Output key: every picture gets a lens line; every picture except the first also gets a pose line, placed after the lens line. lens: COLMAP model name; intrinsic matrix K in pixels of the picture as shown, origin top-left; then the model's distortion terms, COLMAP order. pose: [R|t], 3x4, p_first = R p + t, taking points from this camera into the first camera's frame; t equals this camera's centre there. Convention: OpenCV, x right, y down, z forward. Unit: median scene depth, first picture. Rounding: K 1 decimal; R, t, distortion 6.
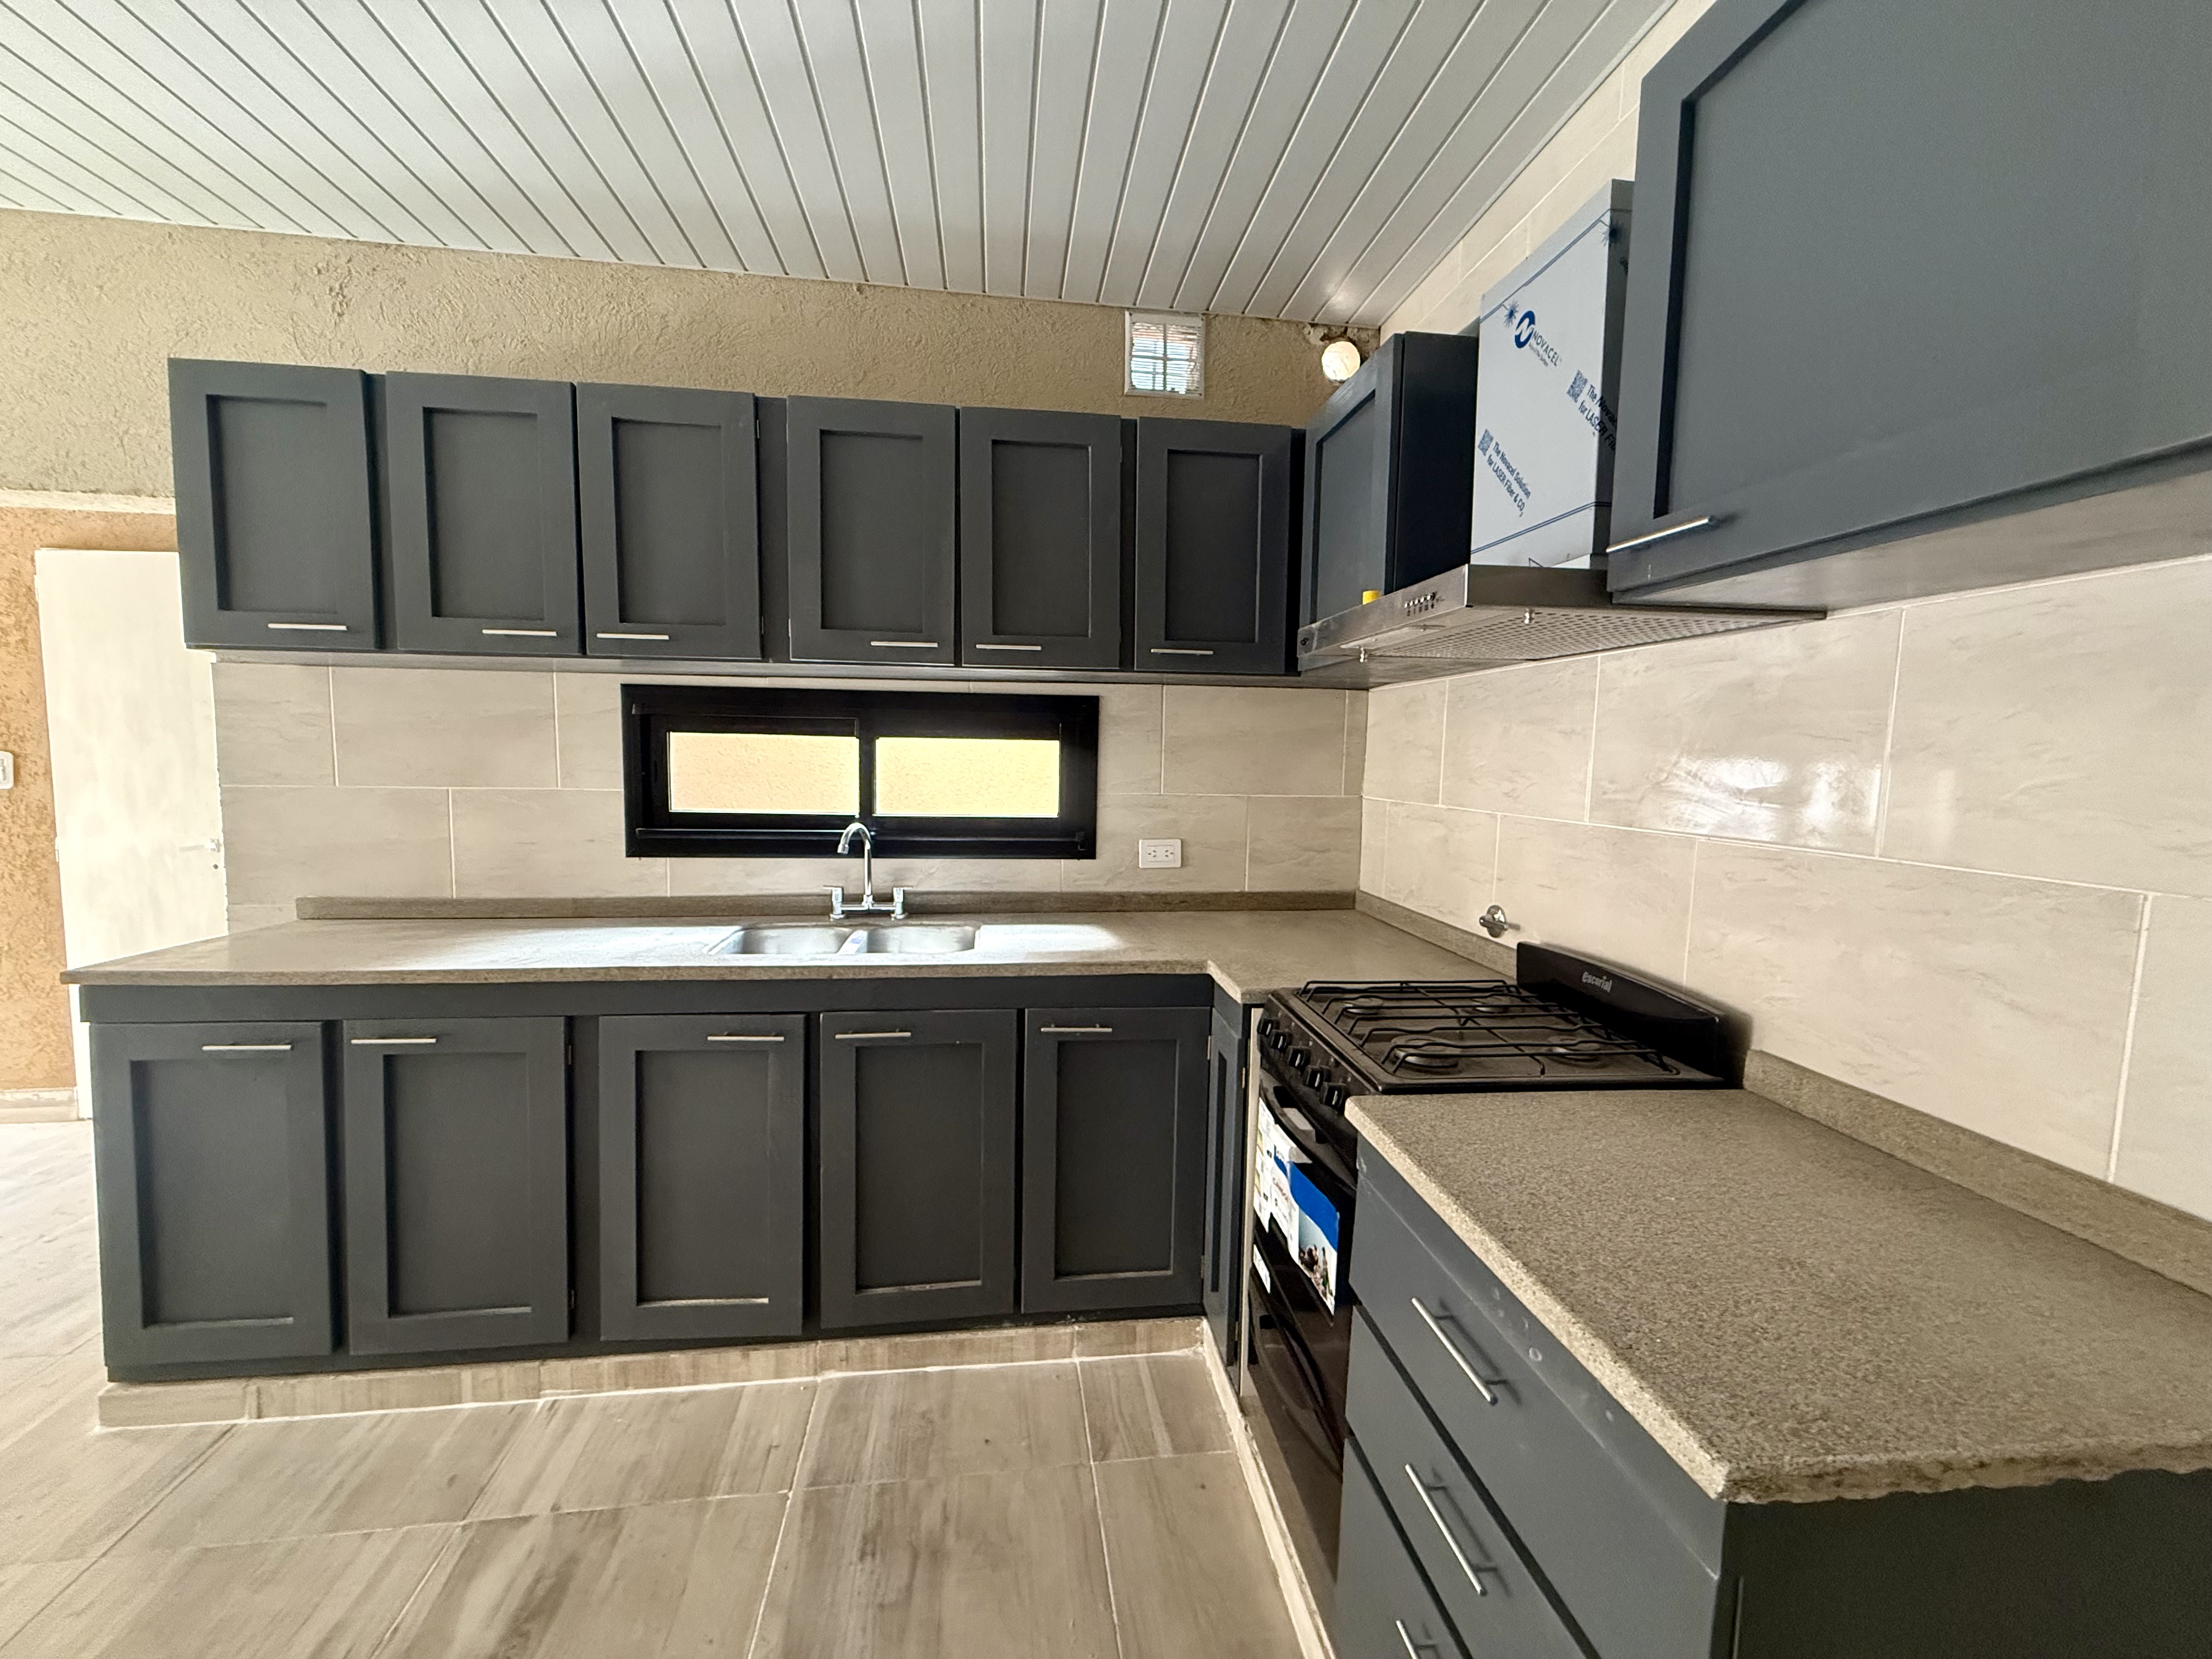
lens RADIAL K [[878.7, 0, 1104.1], [0, 878.7, 828.6], [0, 0, 1]] dist [0.000384, 0.000236]
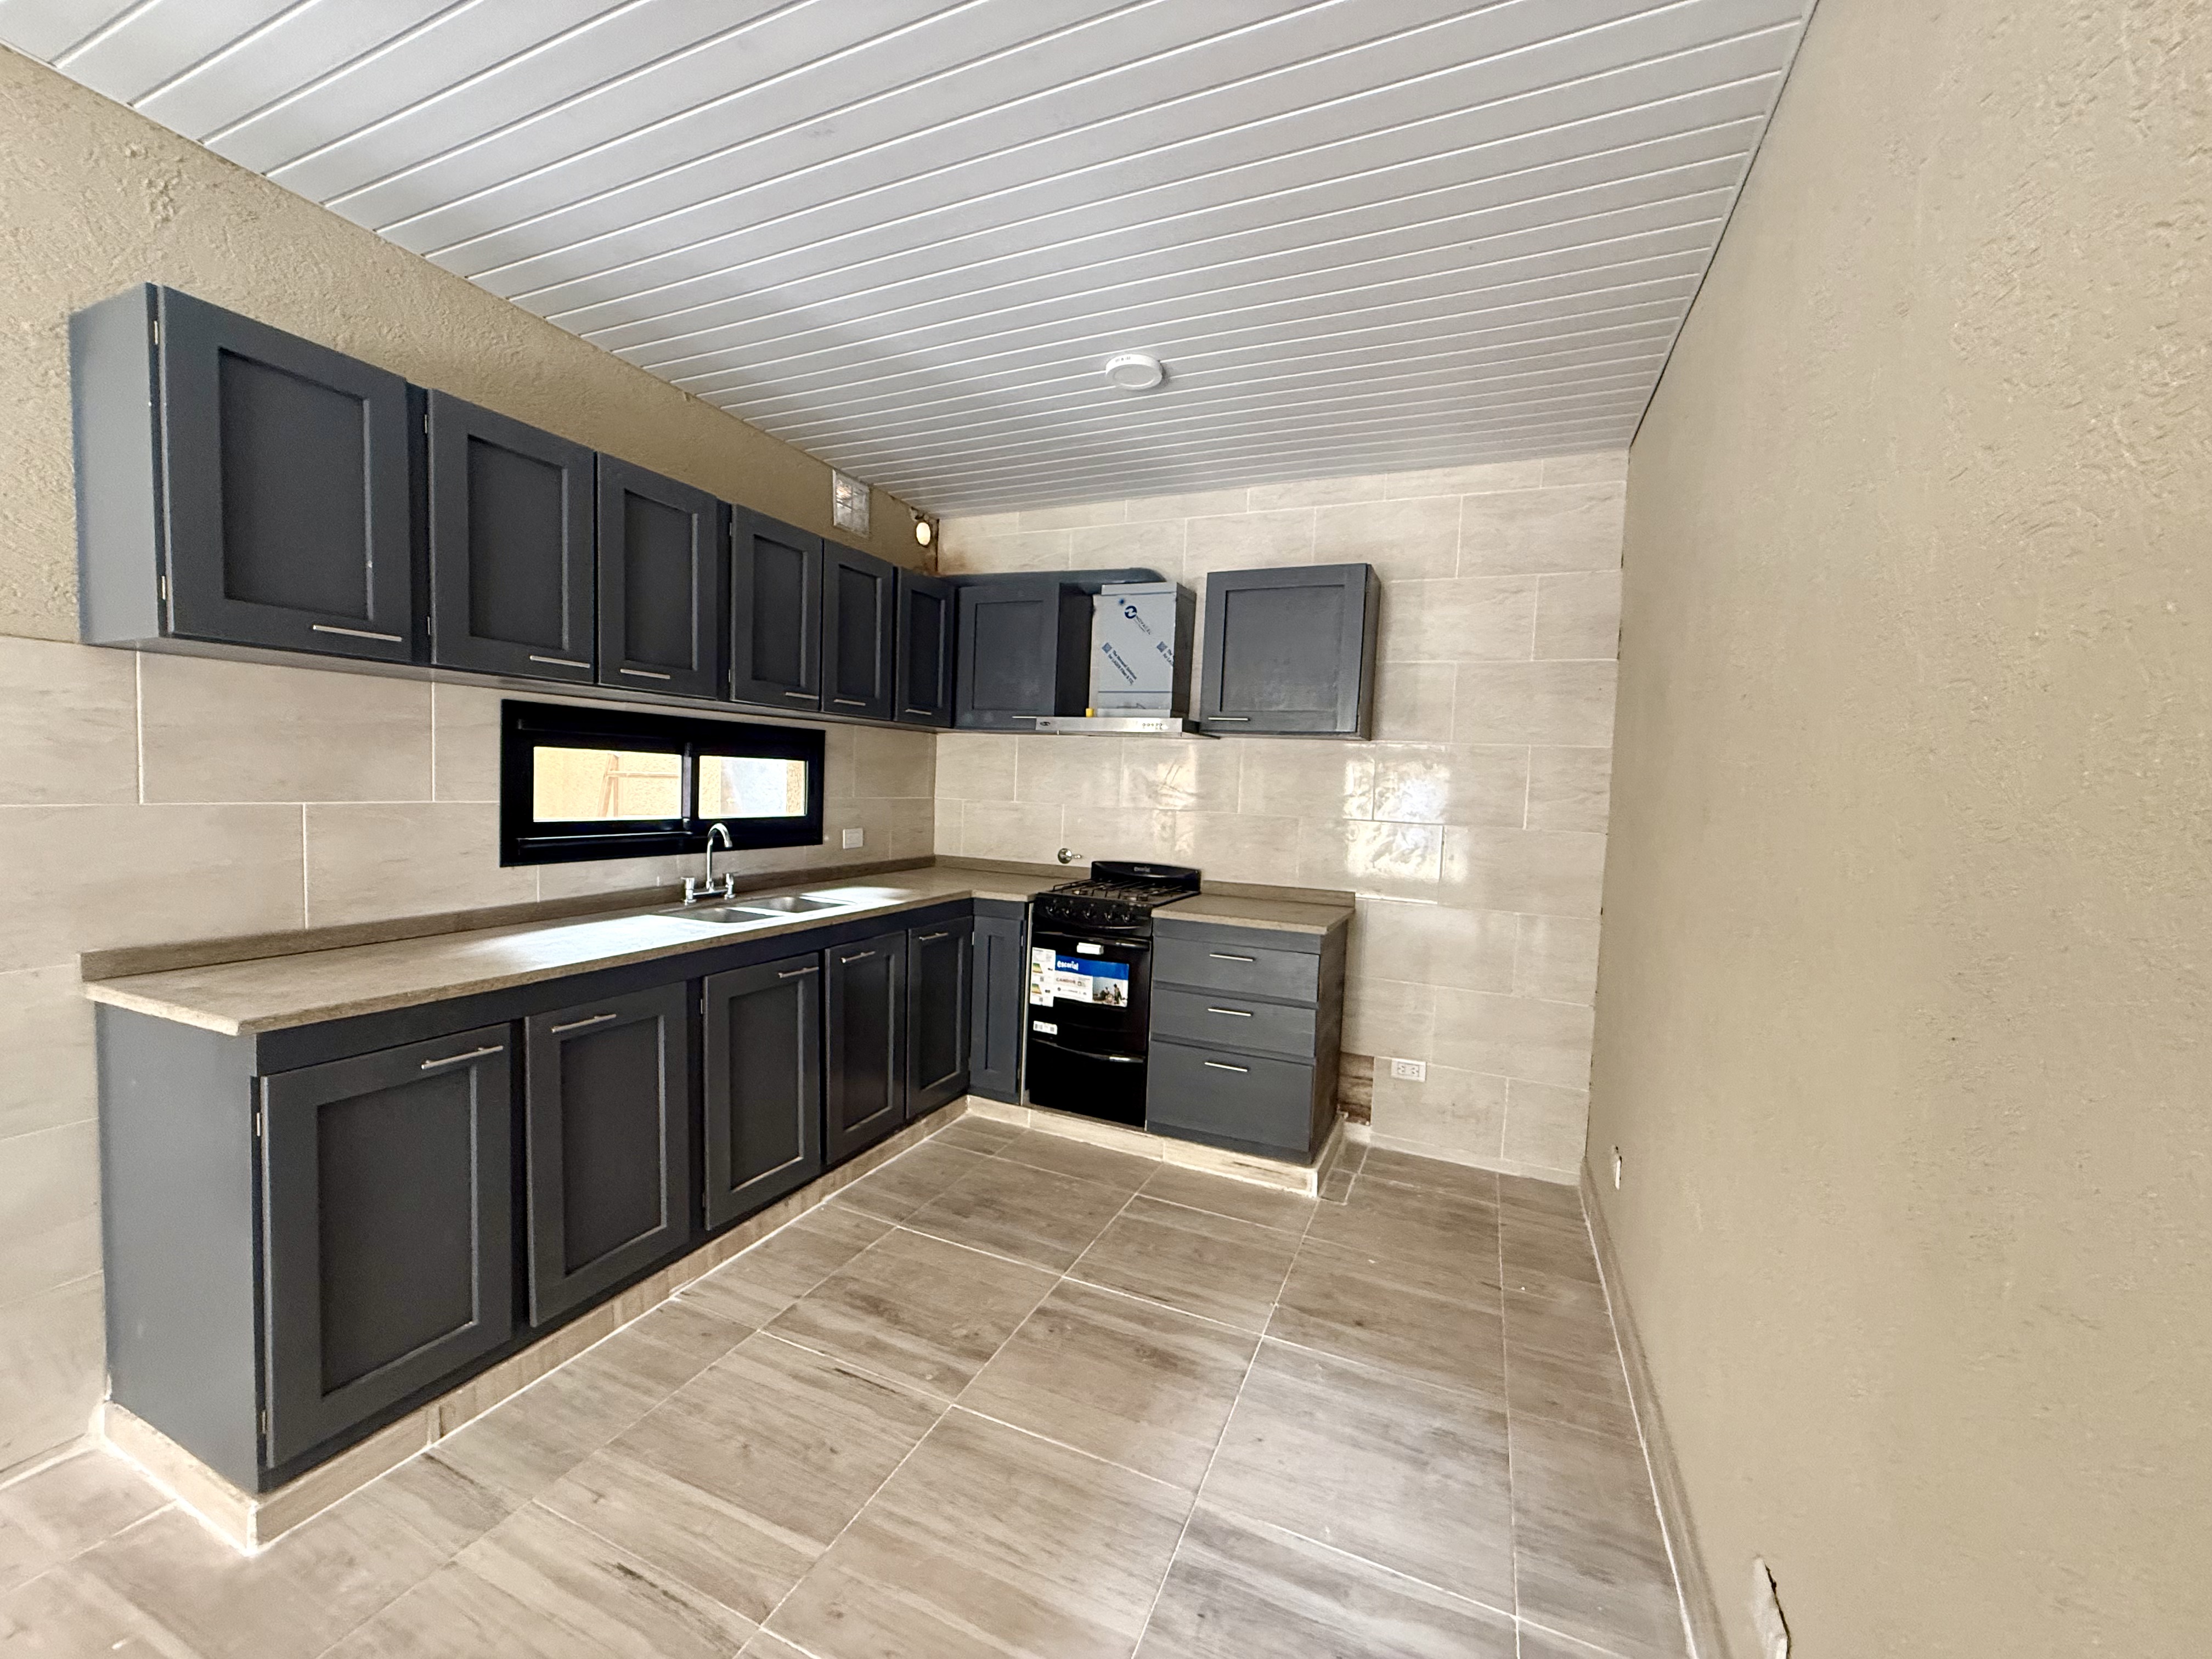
lens RADIAL K [[878.7, 0, 1097.2], [0, 878.7, 828.6], [0, 0, 1]] dist [0.000384, 0.000236]
pose [[0.516564, -0.044467, 0.855093, -1.055063], [0.043789, 0.998716, 0.025482, -0.008269], [-0.855128, 0.024281, 0.517847, -0.126774]]
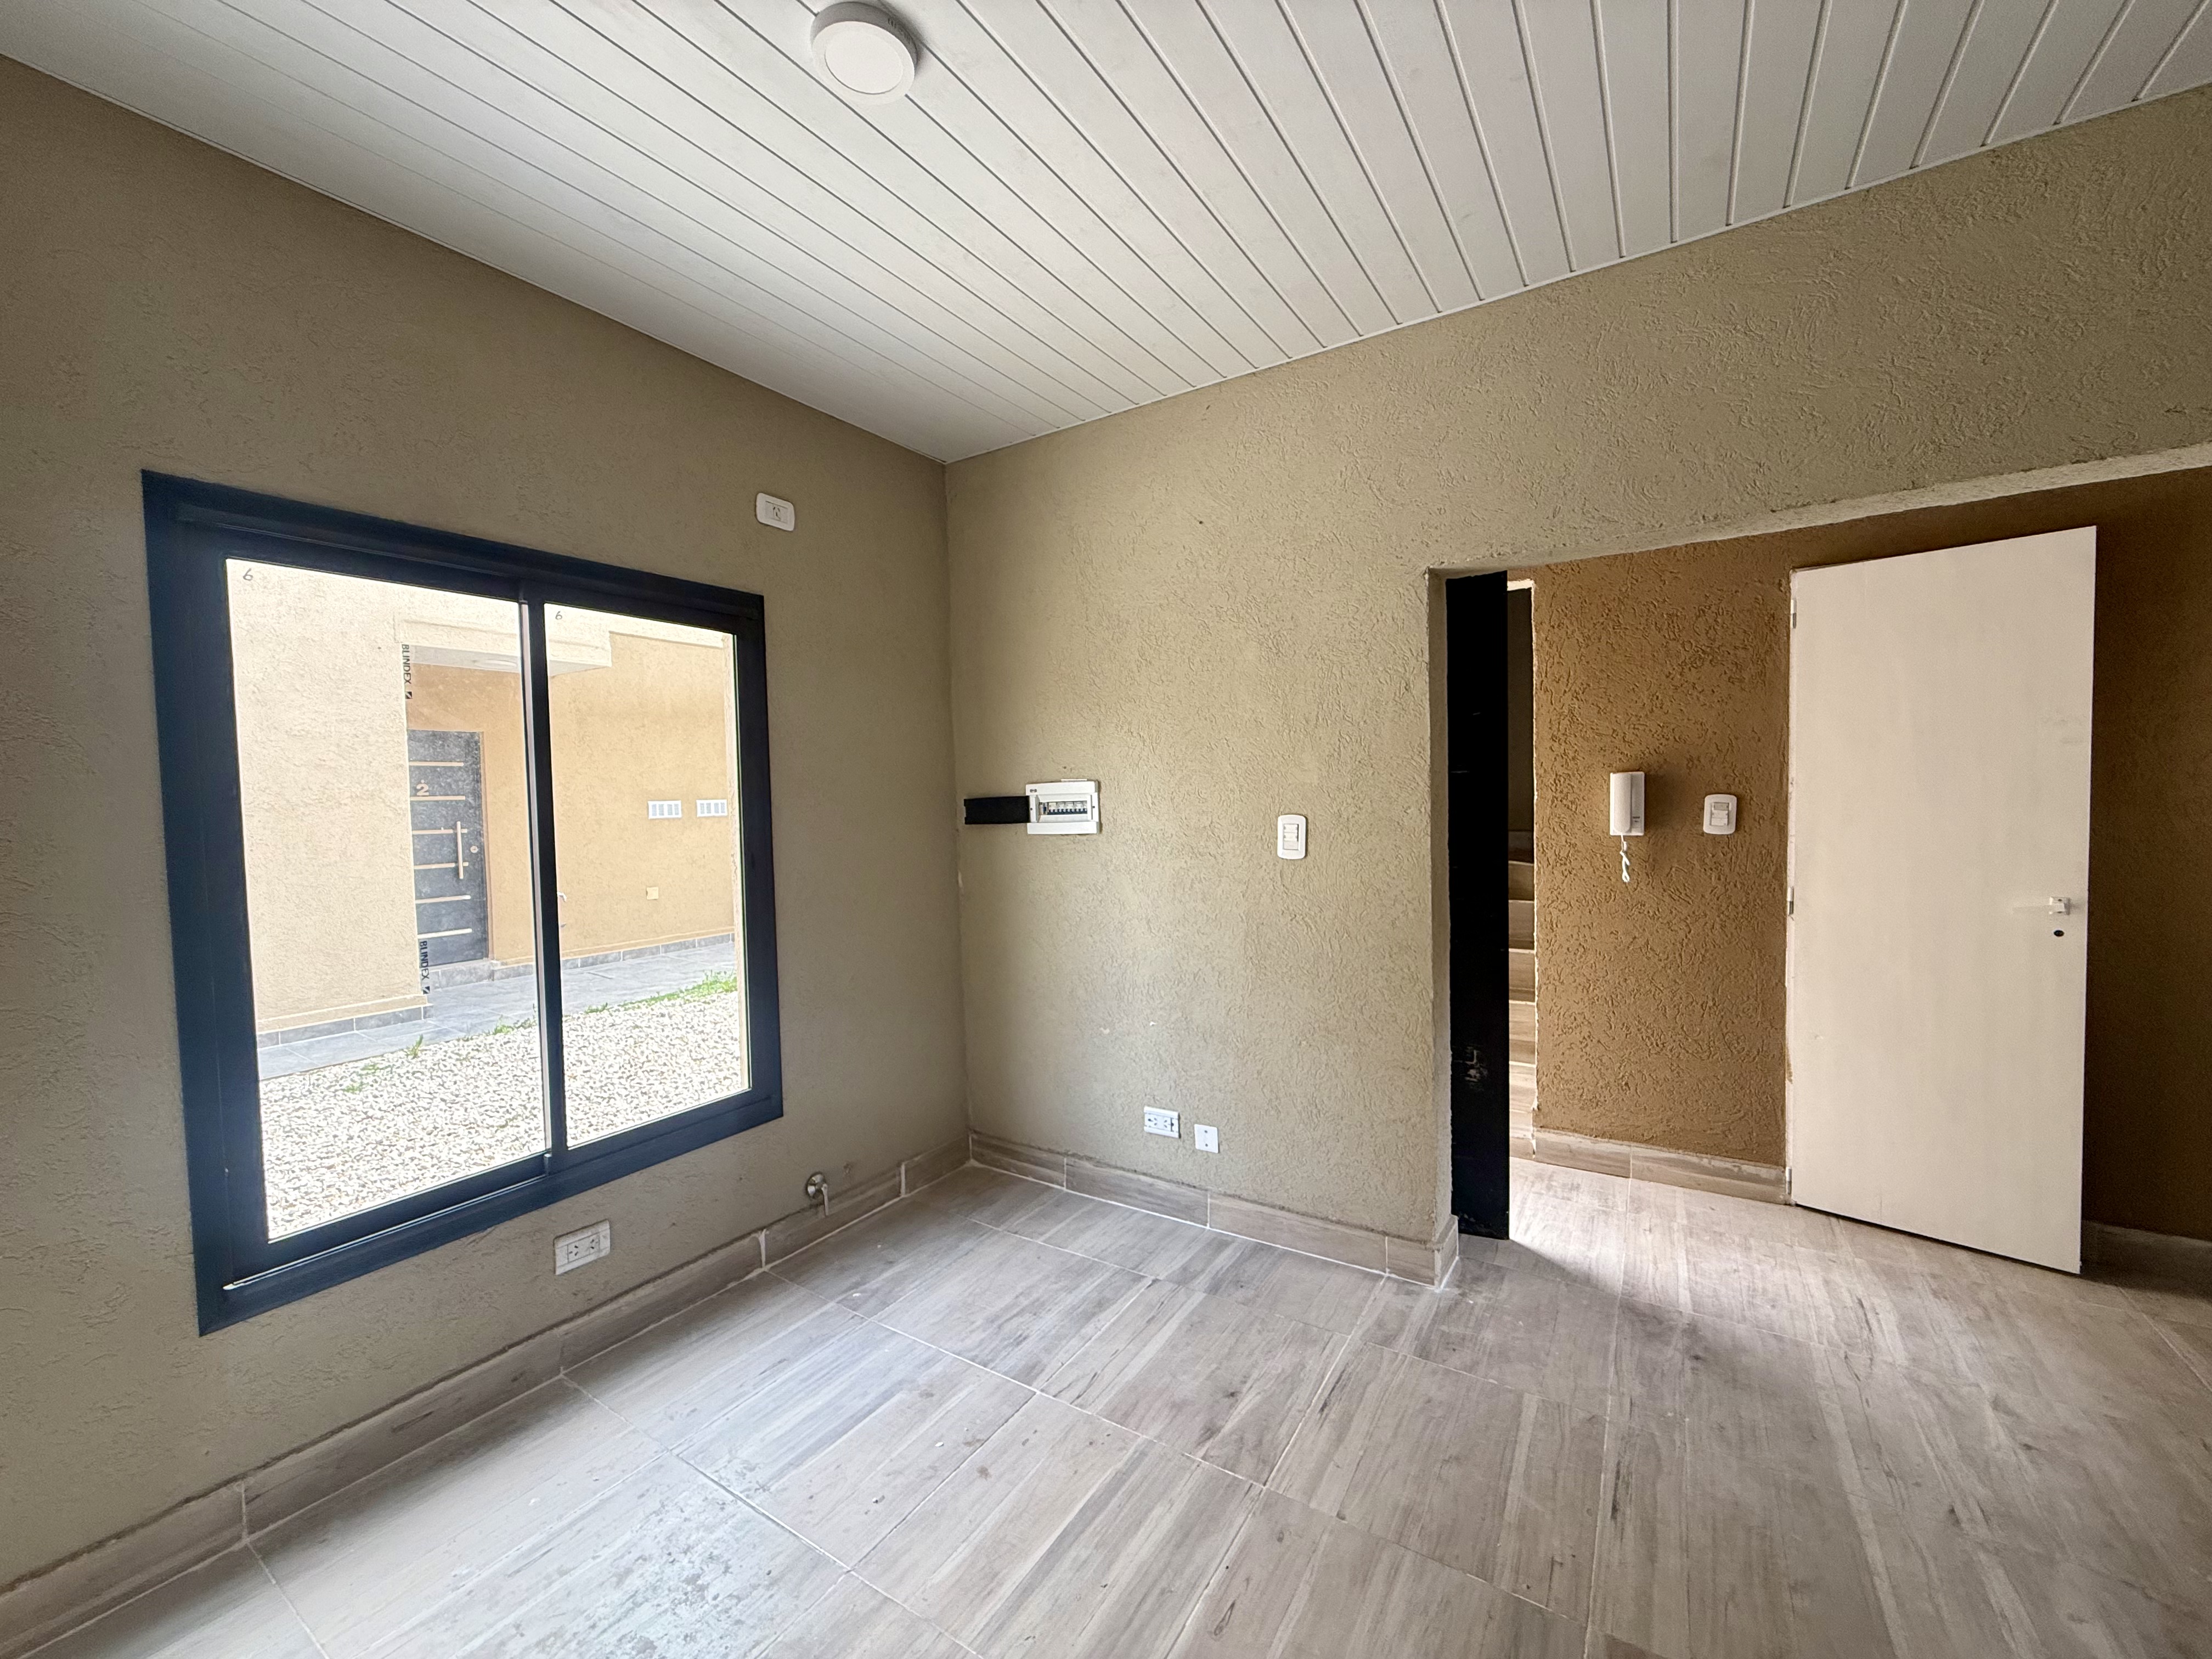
lens RADIAL K [[878.7, 0, 1099.6], [0, 878.7, 831.4], [0, 0, 1]] dist [0.000384, 0.000236]
pose [[0.764238, -0.009980, -0.644857, -1.518720], [-0.012332, 0.999471, -0.030082, -0.016096], [0.644816, 0.030942, 0.763711, -0.194913]]
